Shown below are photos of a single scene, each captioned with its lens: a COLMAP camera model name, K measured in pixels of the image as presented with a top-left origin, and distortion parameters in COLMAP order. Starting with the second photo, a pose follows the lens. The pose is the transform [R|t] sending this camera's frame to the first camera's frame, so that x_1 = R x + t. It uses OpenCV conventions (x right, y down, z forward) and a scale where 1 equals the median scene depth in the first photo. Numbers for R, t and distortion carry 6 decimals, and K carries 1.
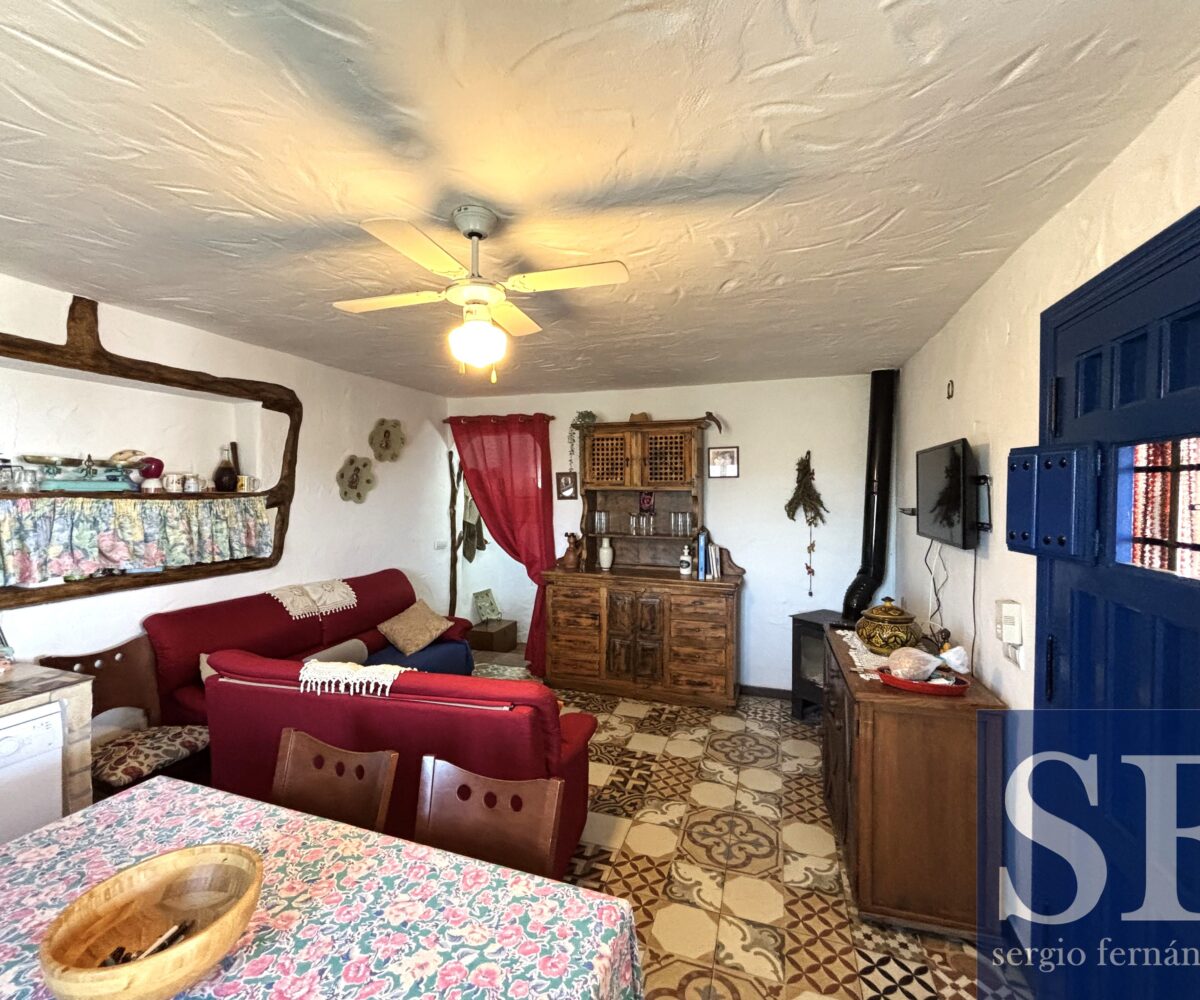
lens RADIAL K [[537.2, 0, 600.0], [0, 537.2, 500.0], [0, 0, 1]] dist [-0.002175, 0.006410]
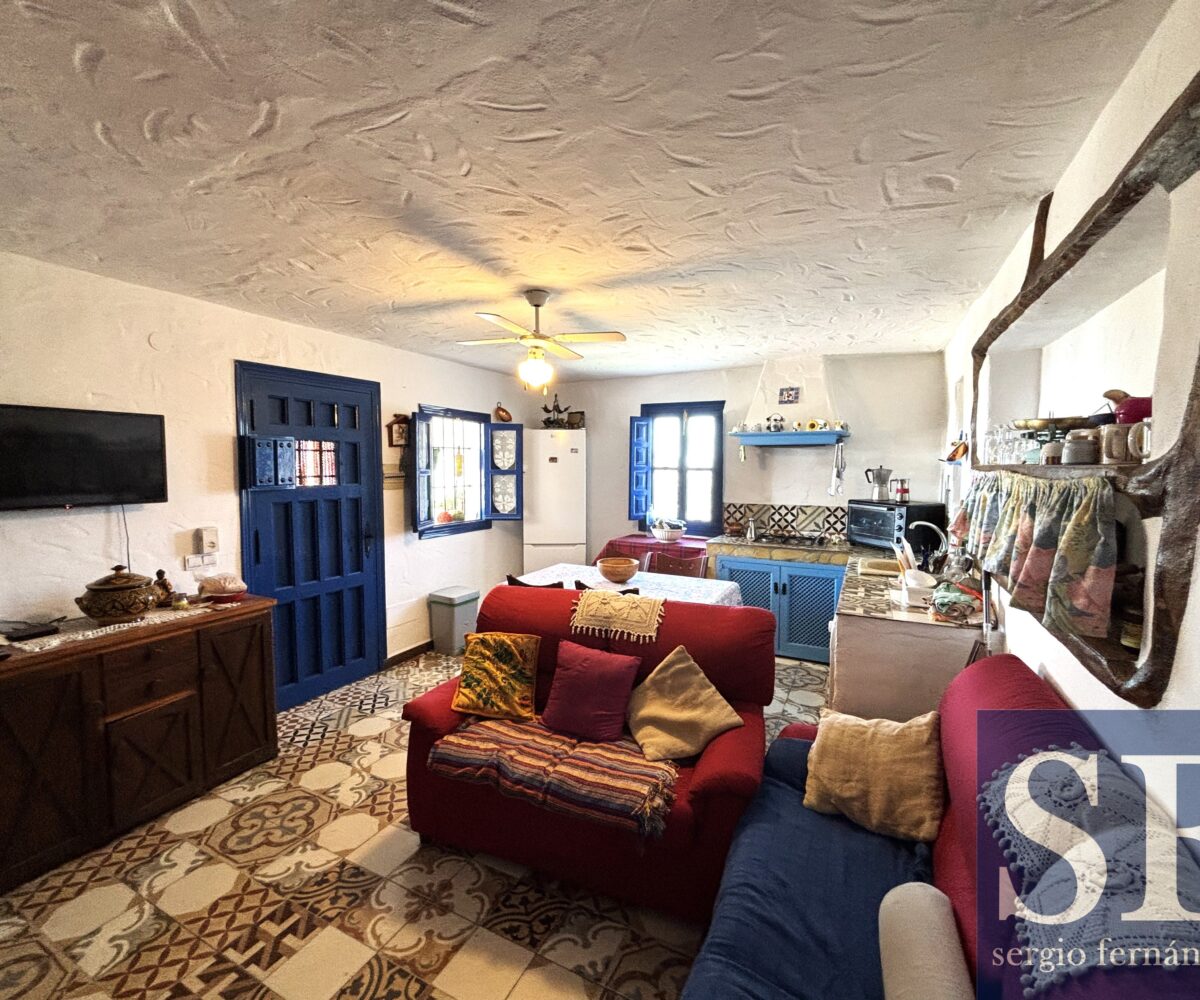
lens RADIAL K [[537.2, 0, 600.0], [0, 537.2, 500.0], [0, 0, 1]] dist [-0.002175, 0.006410]
pose [[-0.988257, -0.019319, 0.151578, -0.435021], [-0.005784, 0.995994, 0.089231, -0.026809], [-0.152694, 0.087306, -0.984410, 1.684744]]
